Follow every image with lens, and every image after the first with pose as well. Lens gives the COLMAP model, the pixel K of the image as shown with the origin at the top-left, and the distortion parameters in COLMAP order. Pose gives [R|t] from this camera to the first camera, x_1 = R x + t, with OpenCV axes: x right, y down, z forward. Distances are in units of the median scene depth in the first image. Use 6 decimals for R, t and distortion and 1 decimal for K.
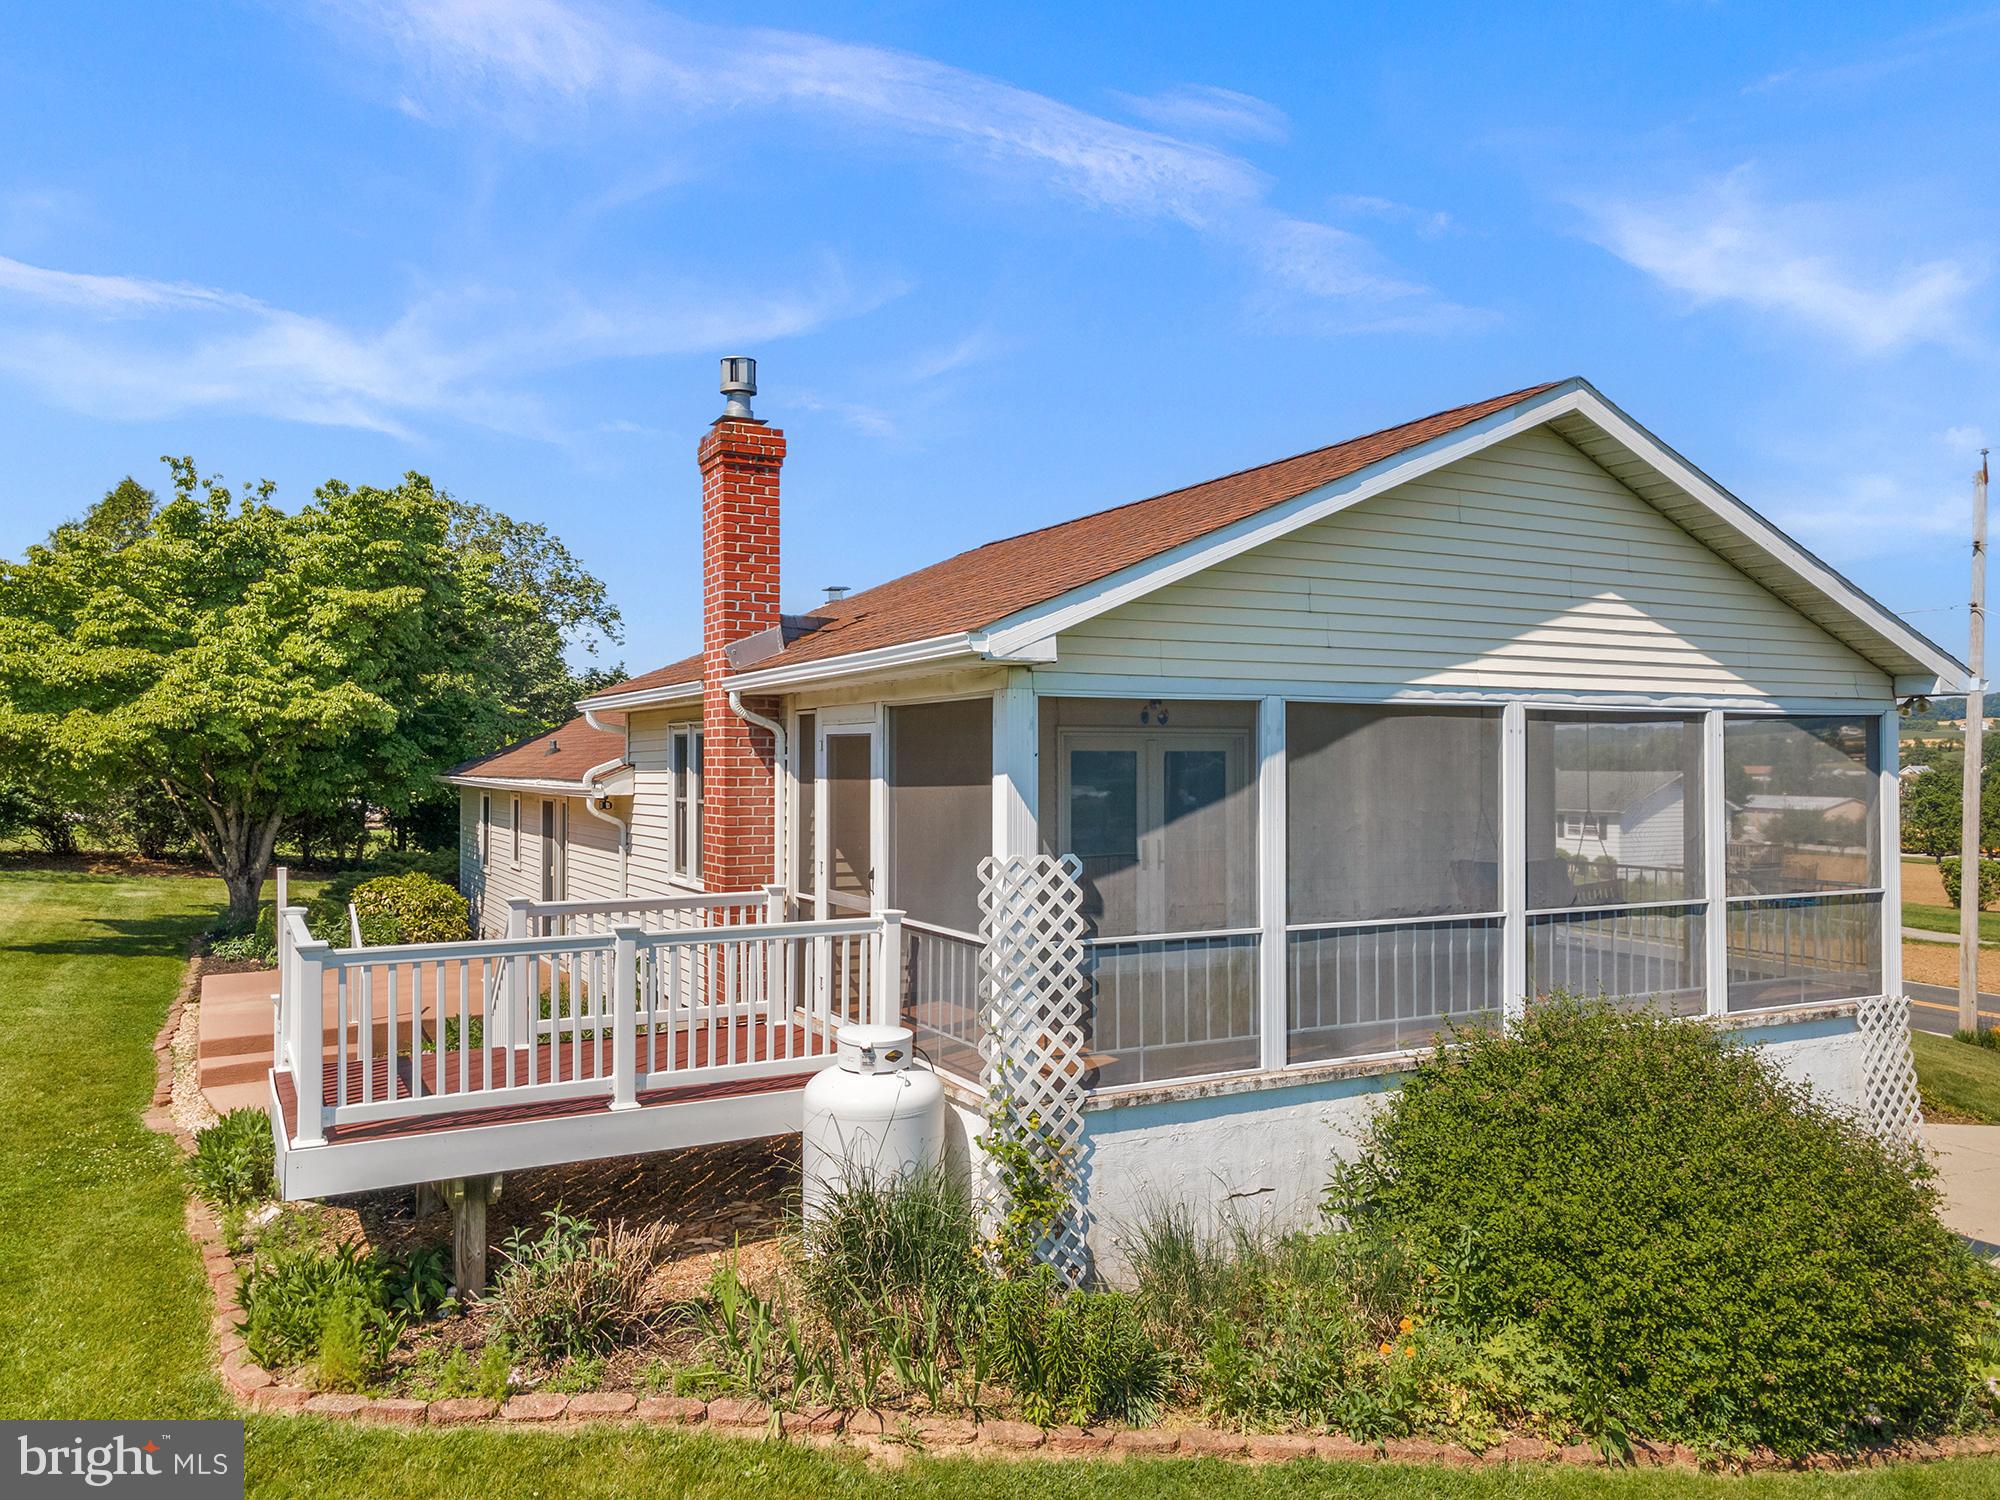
lens RADIAL K [[1431.8, 0, 1037.0], [0, 1431.8, 749.4], [0, 0, 1]] dist [0.037597, 0.007142]
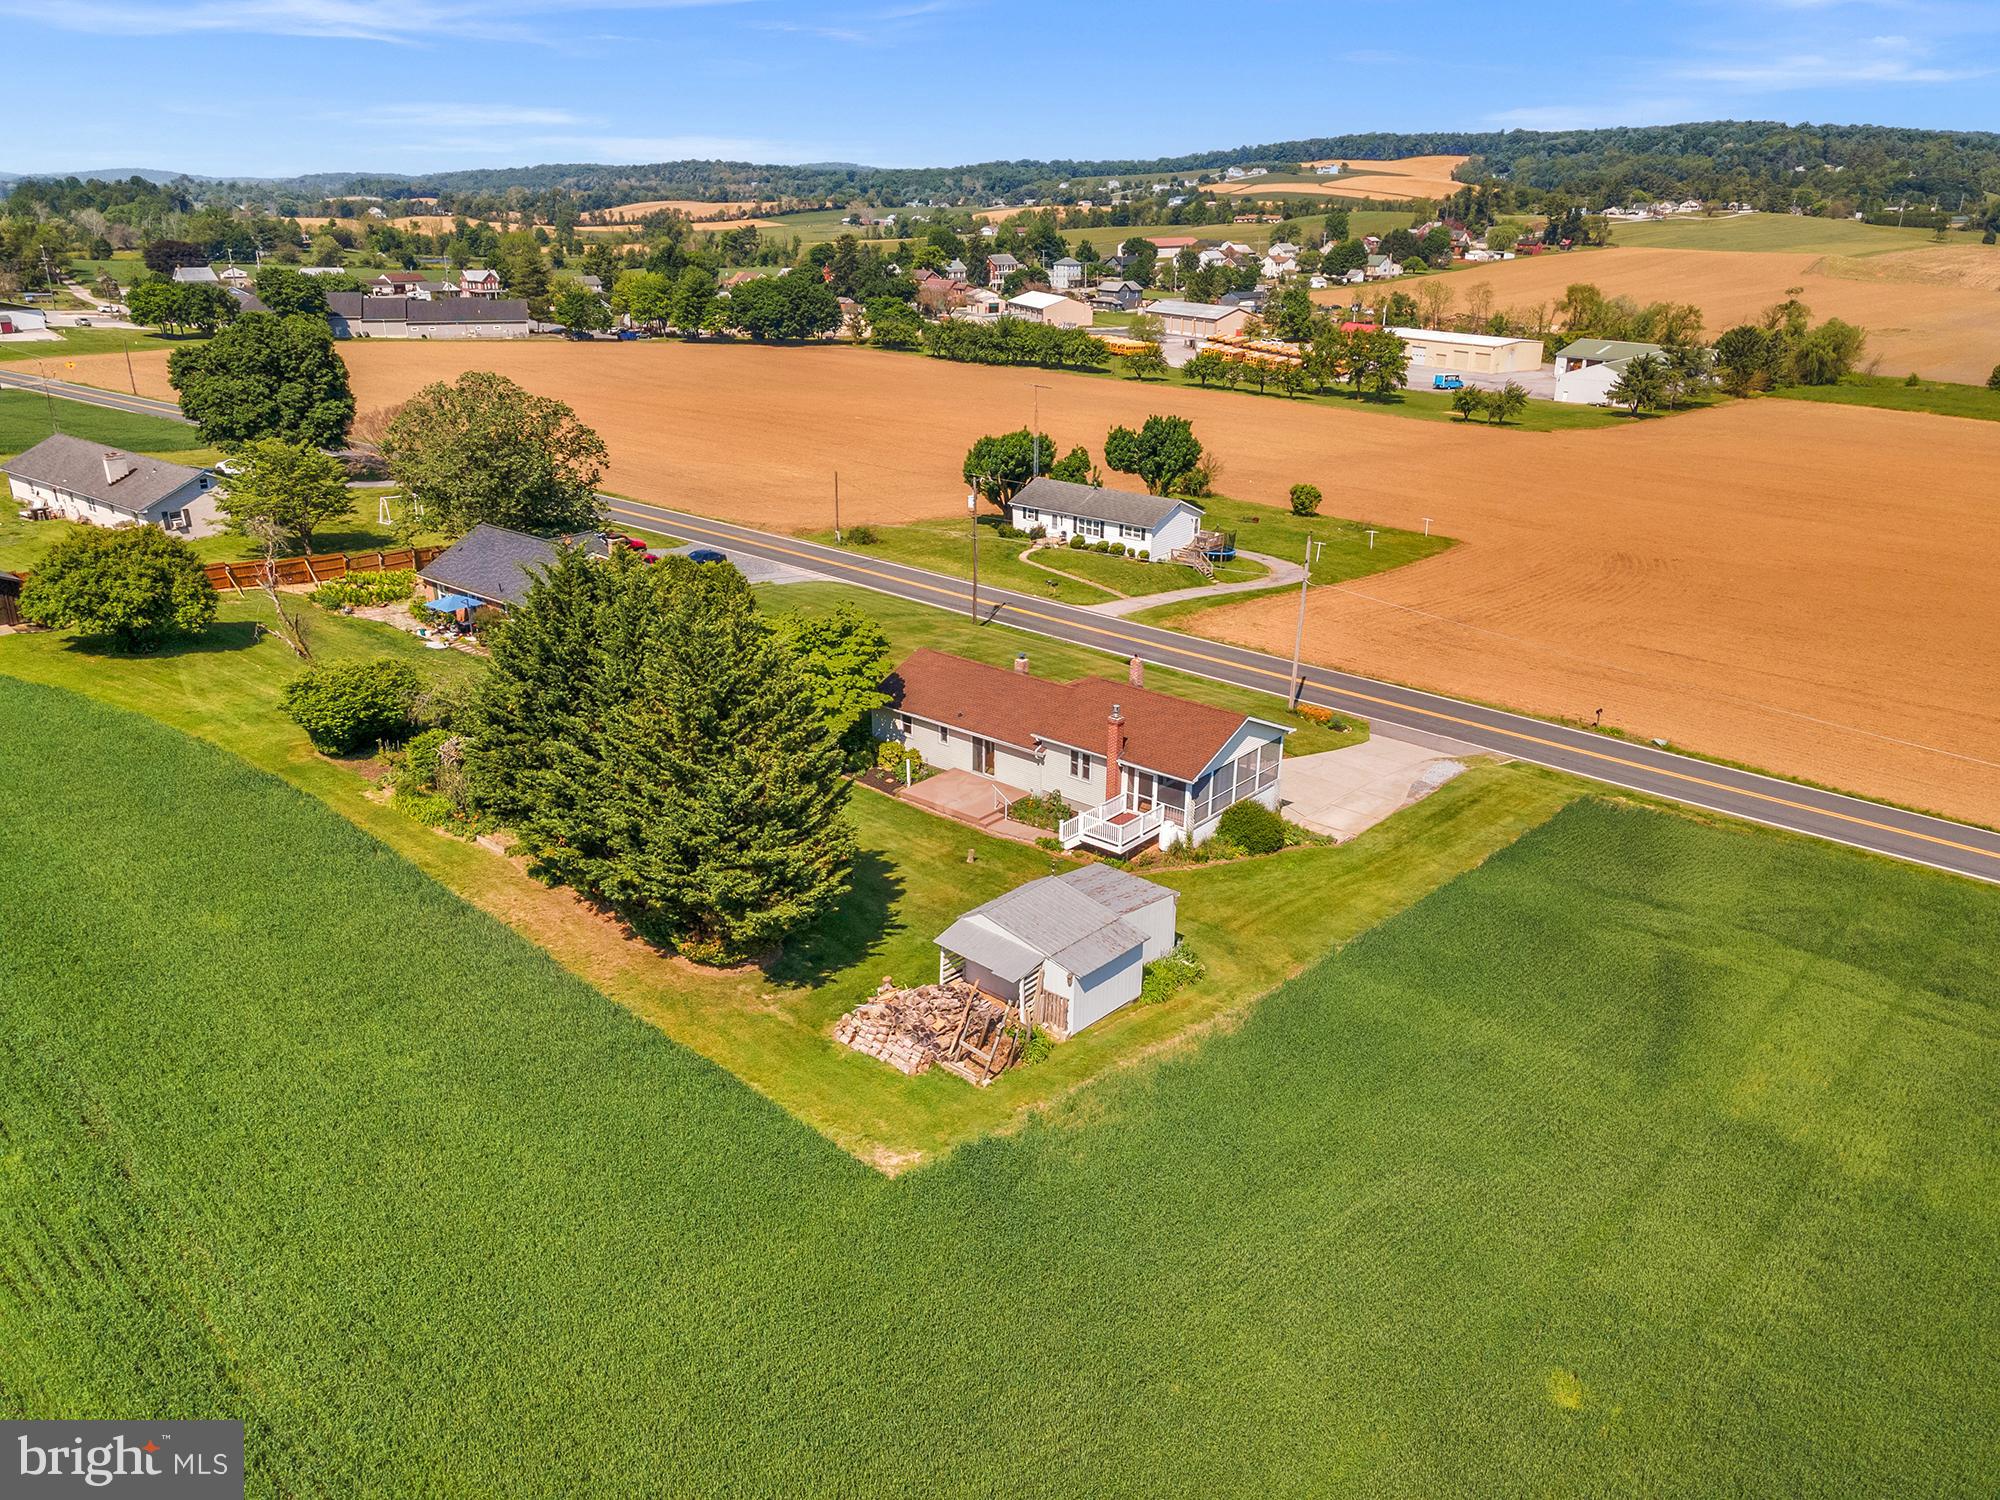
lens RADIAL K [[1431.8, 0, 1037.0], [0, 1431.8, 749.4], [0, 0, 1]] dist [0.037597, 0.007142]
pose [[0.926569, -0.124271, 0.355003, -3.200697], [-0.020169, 0.926069, 0.376816, -2.832533], [-0.375585, -0.356306, 0.855560, -4.808638]]
